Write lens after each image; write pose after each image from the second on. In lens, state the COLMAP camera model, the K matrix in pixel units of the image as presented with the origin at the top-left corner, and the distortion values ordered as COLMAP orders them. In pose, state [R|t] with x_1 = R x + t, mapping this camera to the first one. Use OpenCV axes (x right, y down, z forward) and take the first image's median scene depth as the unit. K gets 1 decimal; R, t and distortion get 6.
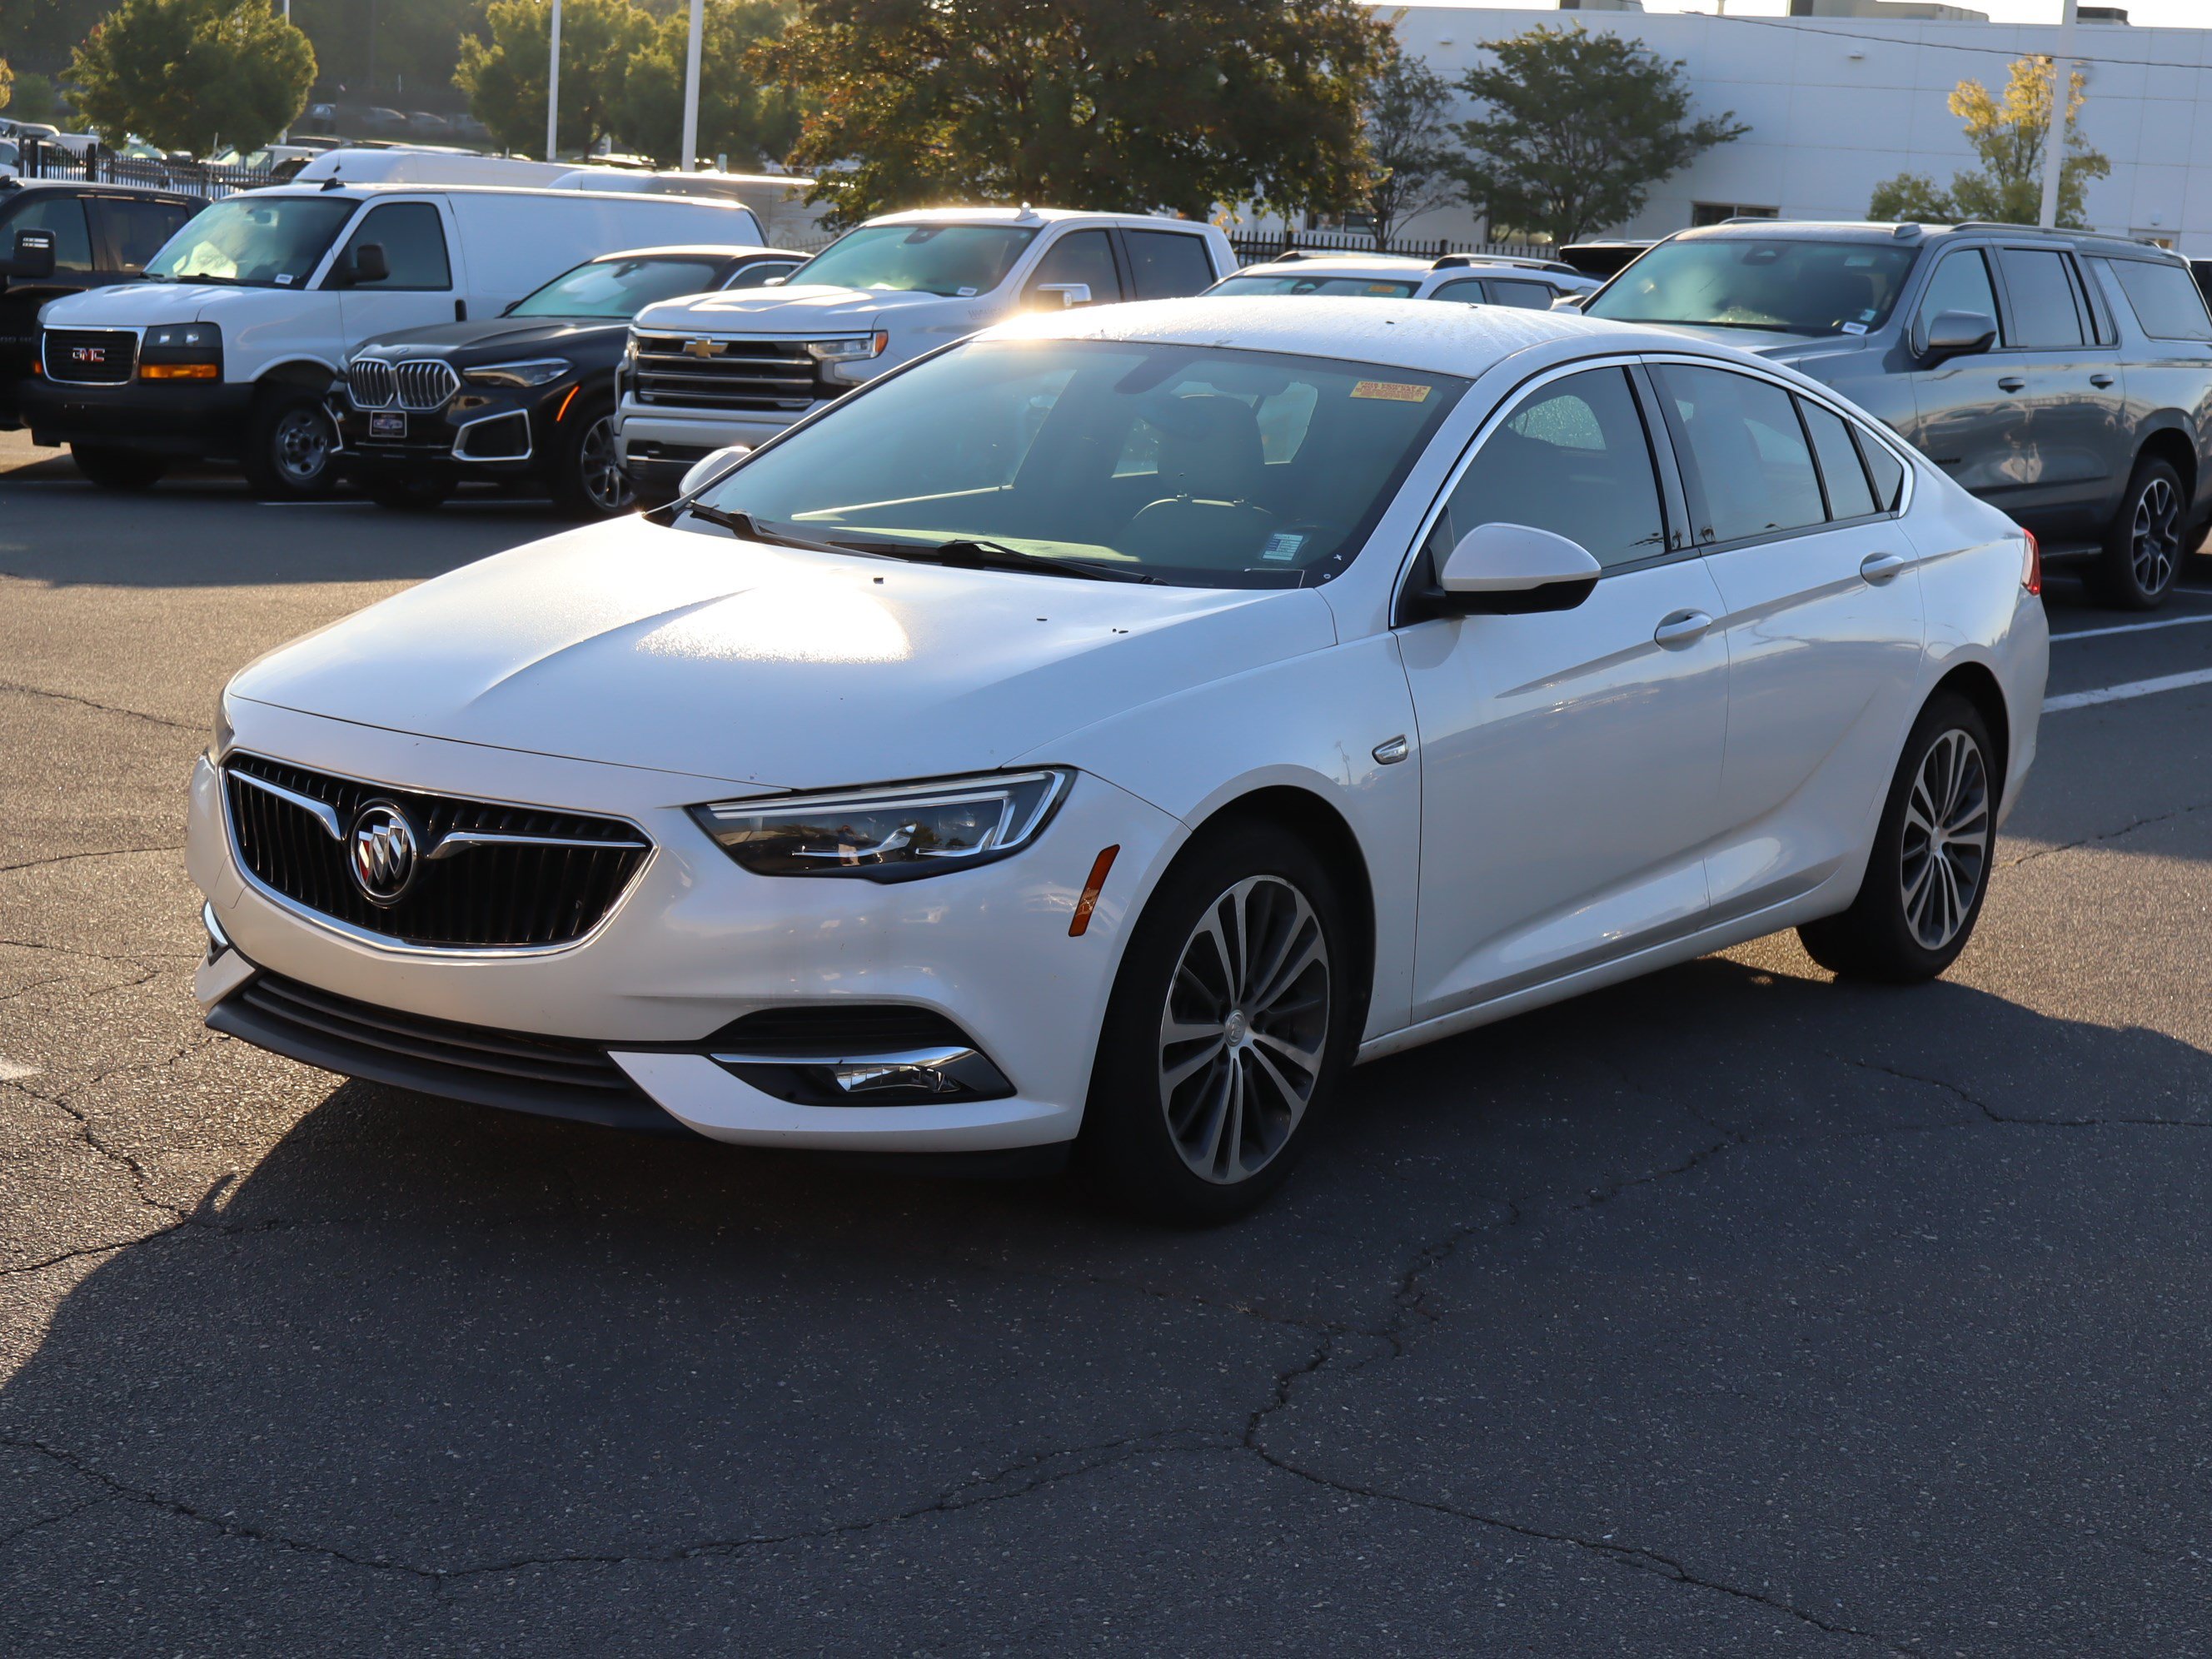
lens RADIAL K [[3710.4, 0, 1106.0], [0, 3710.4, 829.5], [0, 0, 1]] dist [0.035898, -0.069948]
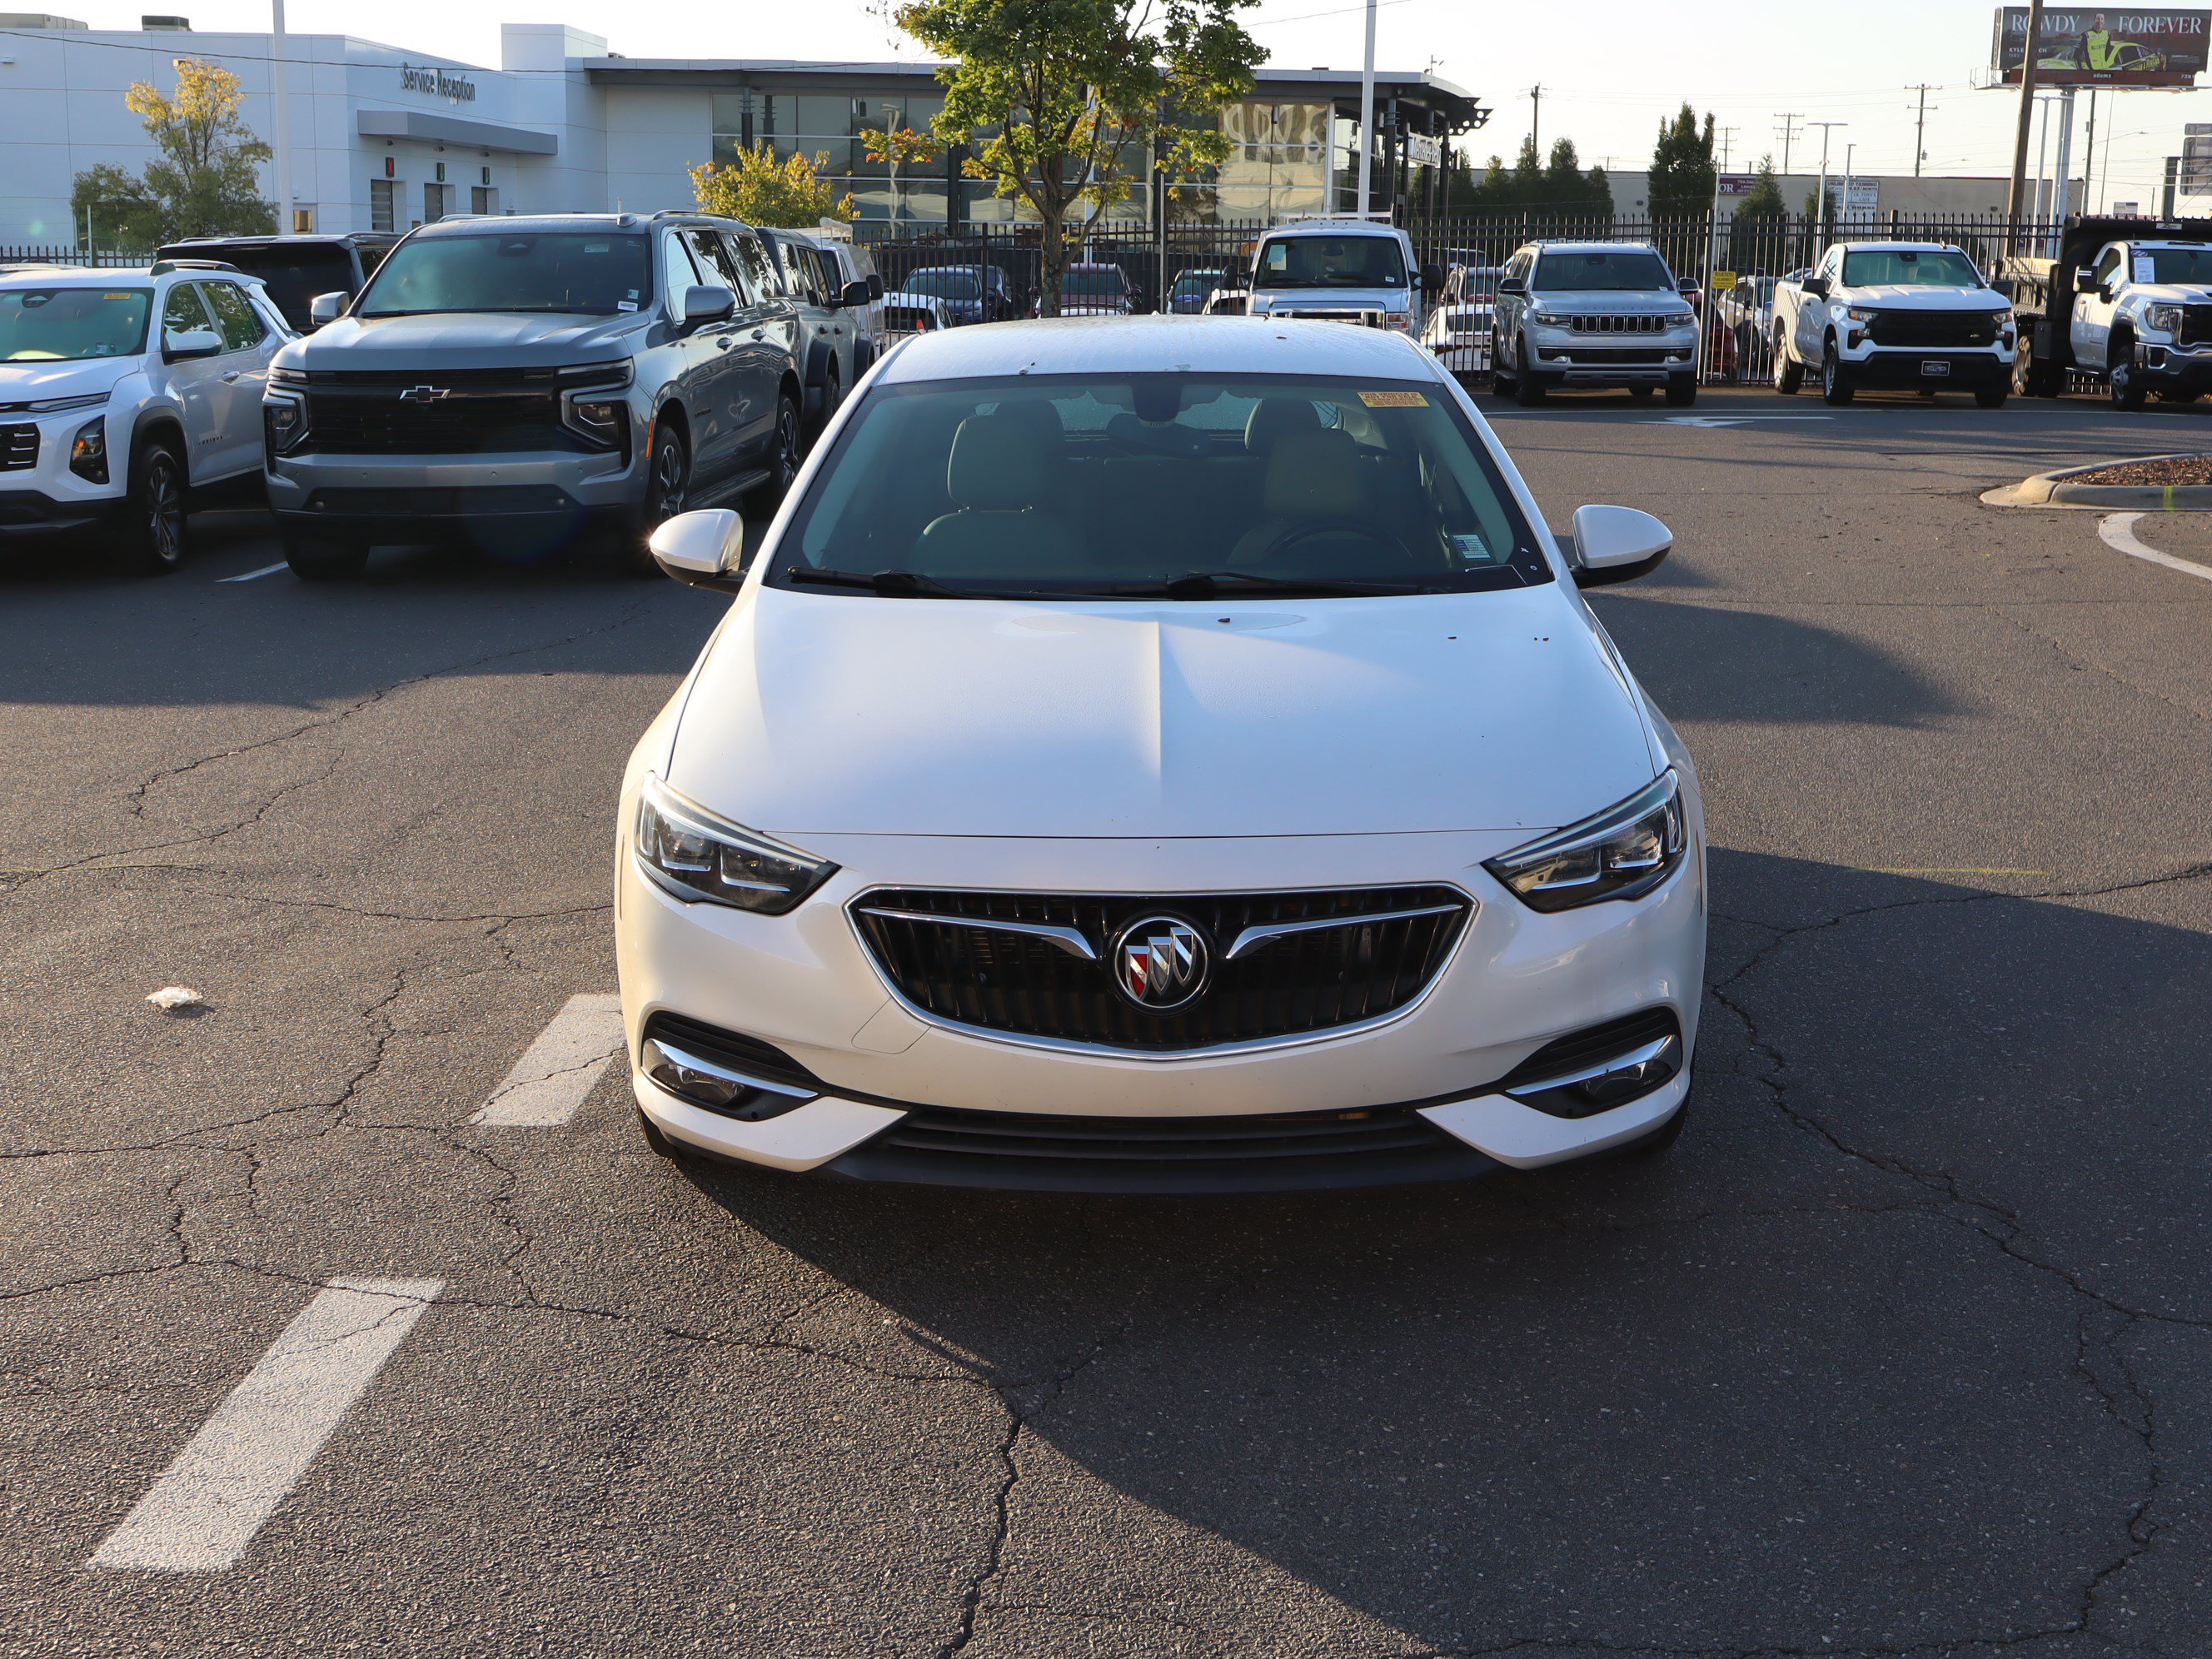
lens RADIAL K [[2978.8, 0, 1106.0], [0, 2978.8, 834.4], [0, 0, 1]] dist [0.026929, -0.017883]
pose [[0.805914, -0.168514, 0.567543, -0.537730], [0.138742, 0.985698, 0.095659, -0.086613], [-0.575546, 0.001649, 0.817768, 0.307389]]
